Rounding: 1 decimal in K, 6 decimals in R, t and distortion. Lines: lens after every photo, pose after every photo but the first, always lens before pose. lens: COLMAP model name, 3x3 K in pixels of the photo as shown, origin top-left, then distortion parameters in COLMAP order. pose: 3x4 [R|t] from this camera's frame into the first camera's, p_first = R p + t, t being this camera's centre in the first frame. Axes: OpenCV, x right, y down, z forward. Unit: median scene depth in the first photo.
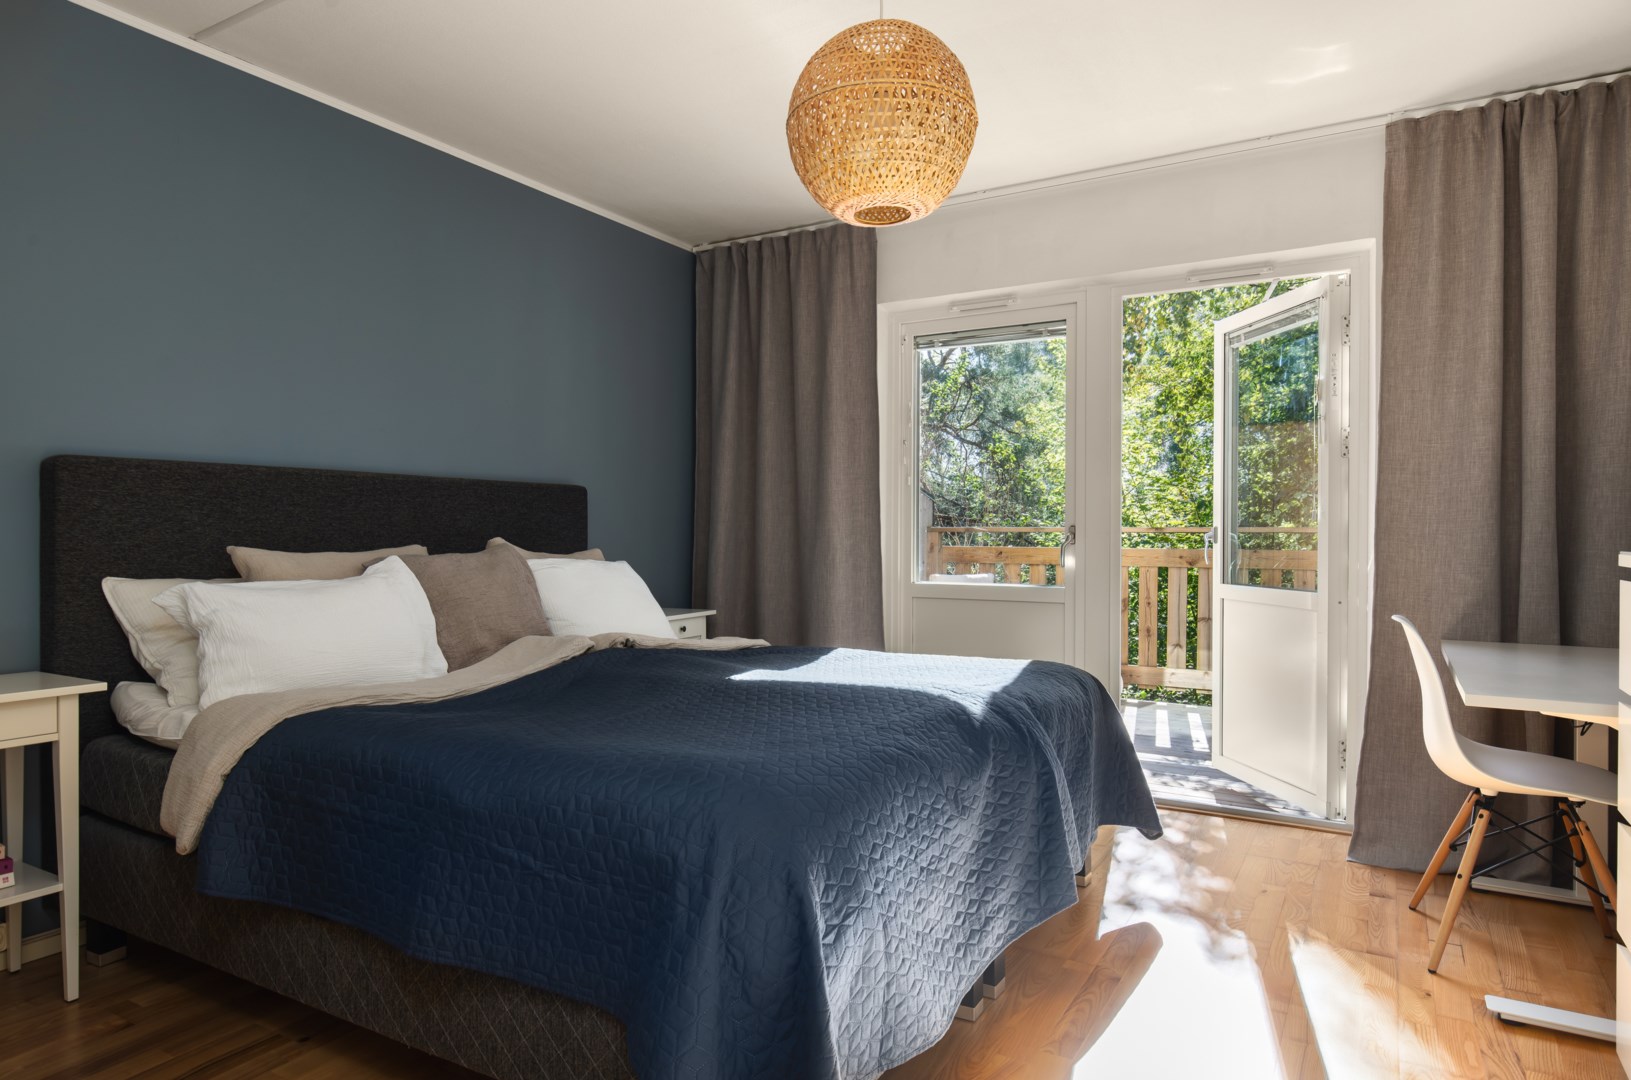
lens RADIAL K [[978.8, 0, 815.5], [0, 978.8, 540.0], [0, 0, 1]] dist [-0.000051, -0.000091]
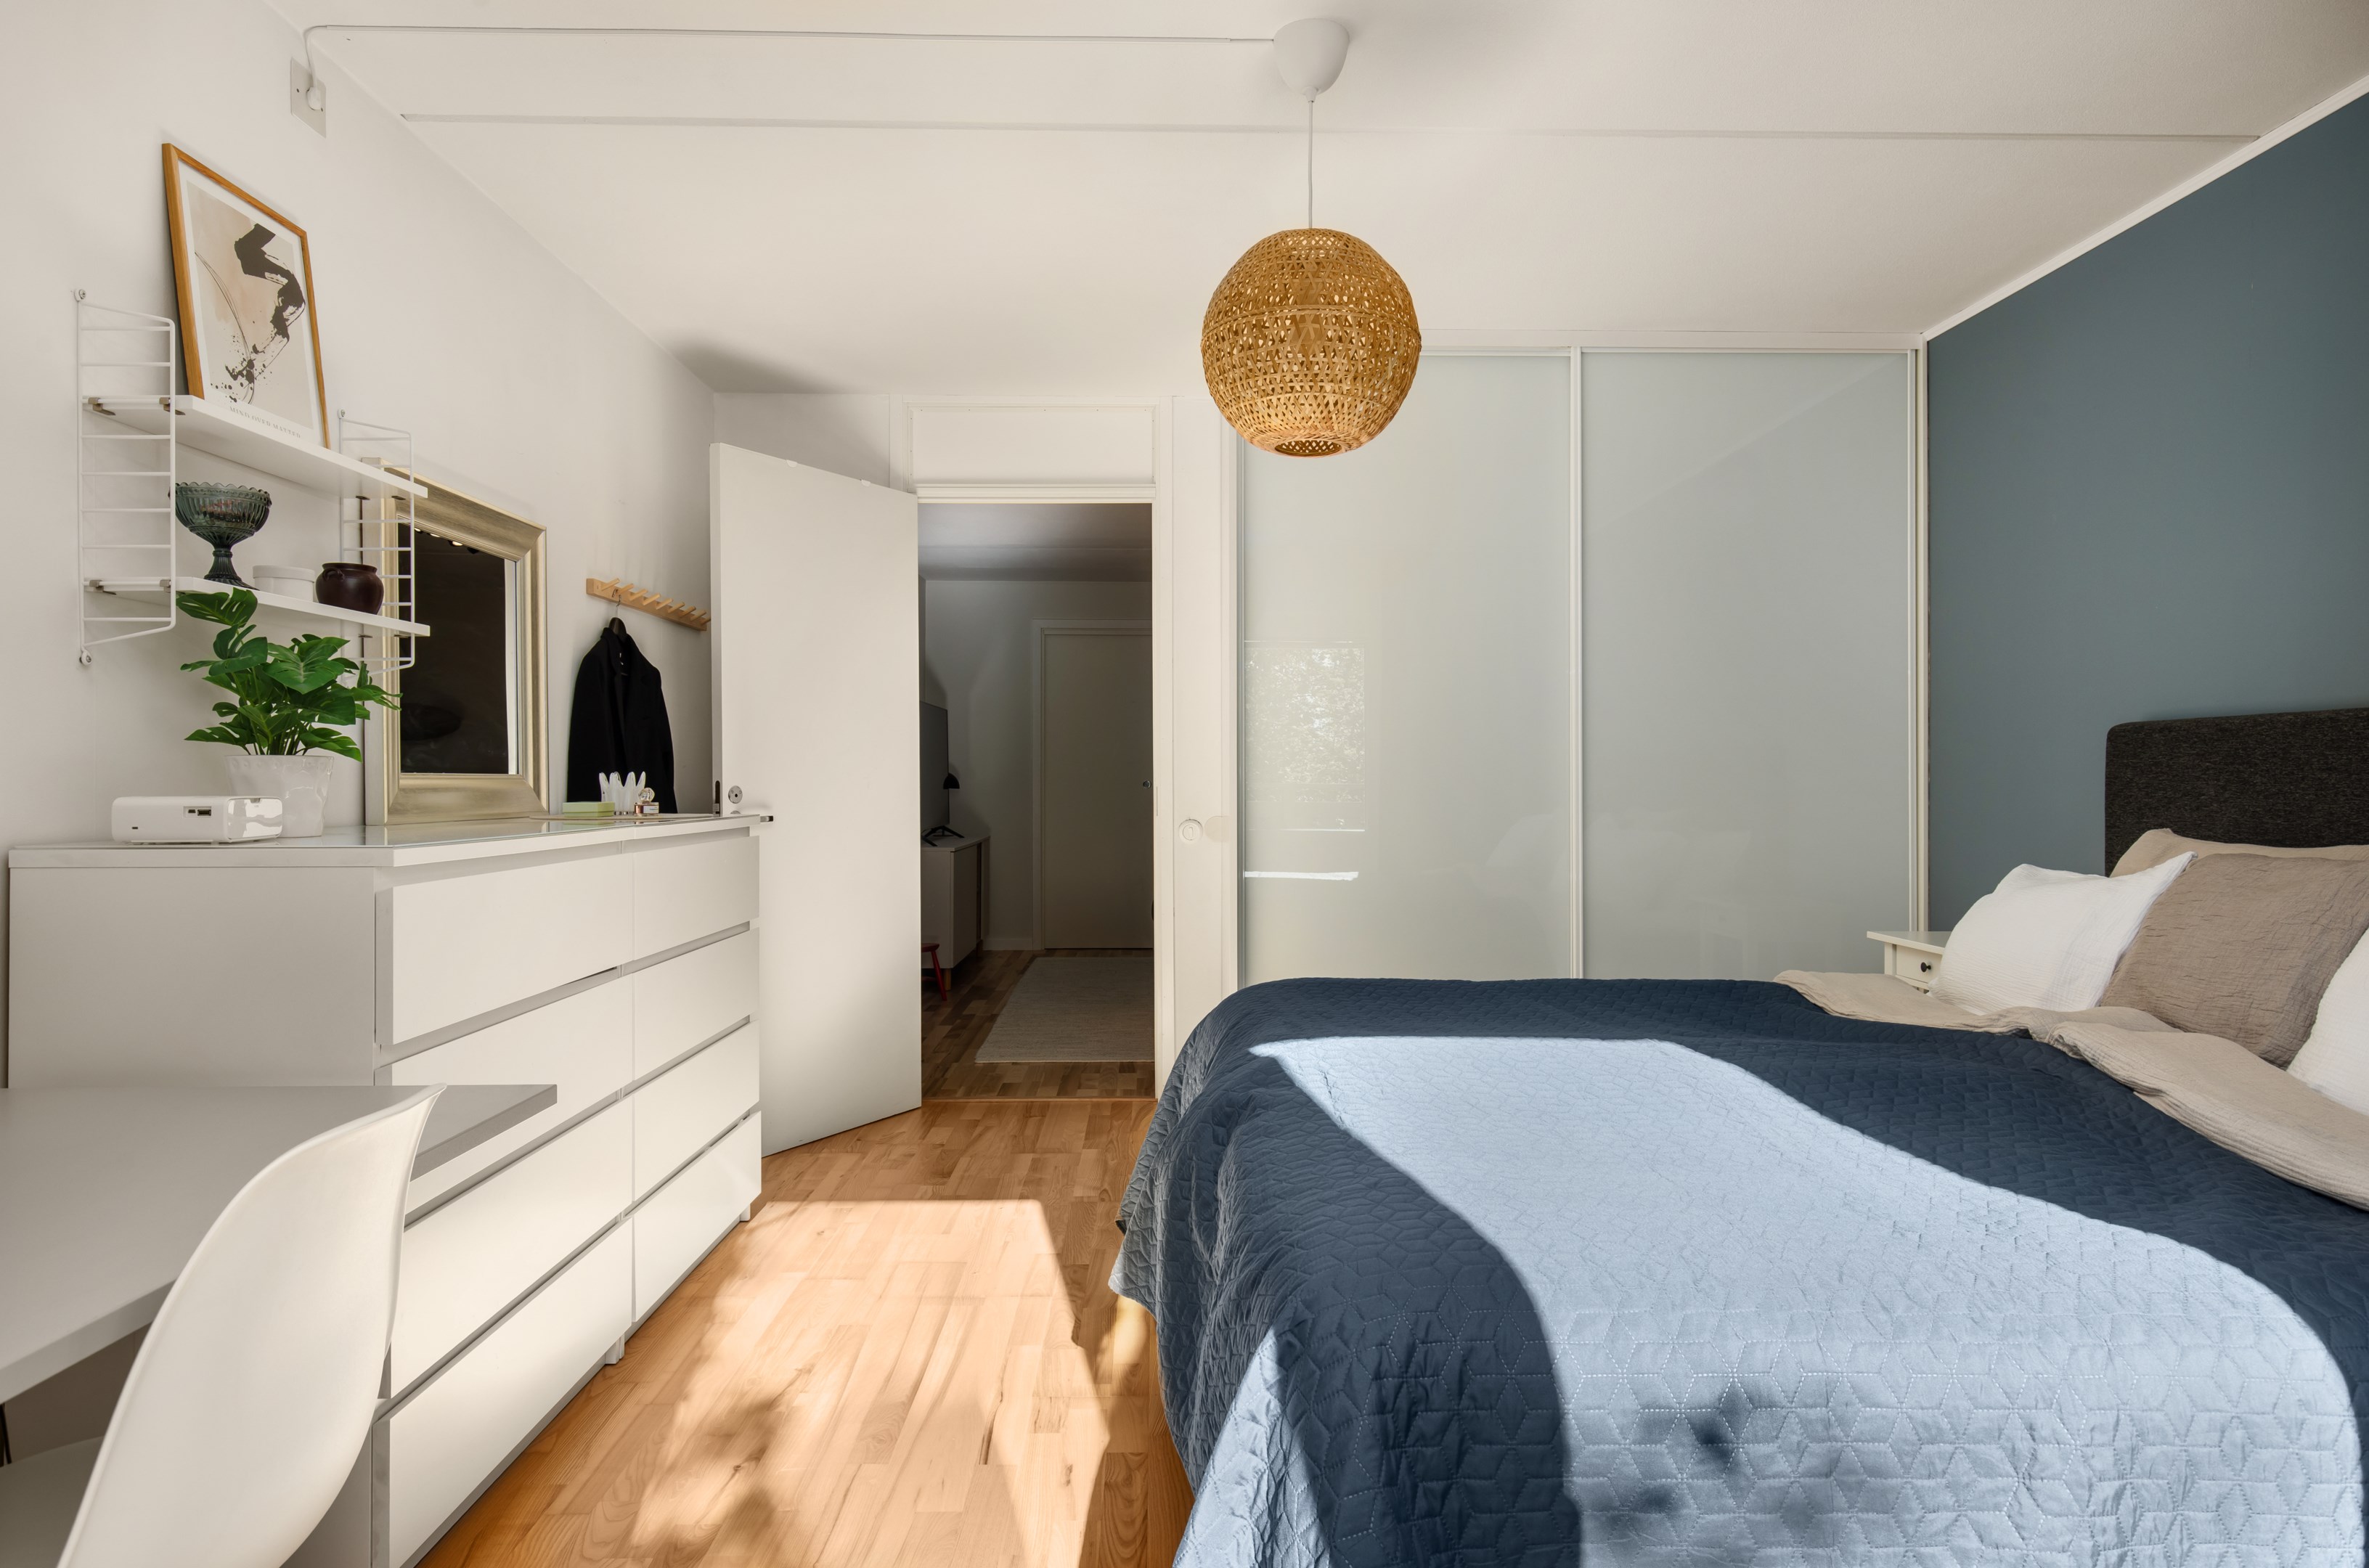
lens RADIAL K [[1351.4, 0, 1184.5], [0, 1351.4, 784.0], [0, 0, 1]] dist [0.000084, 0.000058]
pose [[-0.847808, 0.000566, -0.530304, 0.601145], [-0.003595, 0.999970, 0.006815, -0.032374], [0.530292, 0.007684, -0.847780, 1.471631]]
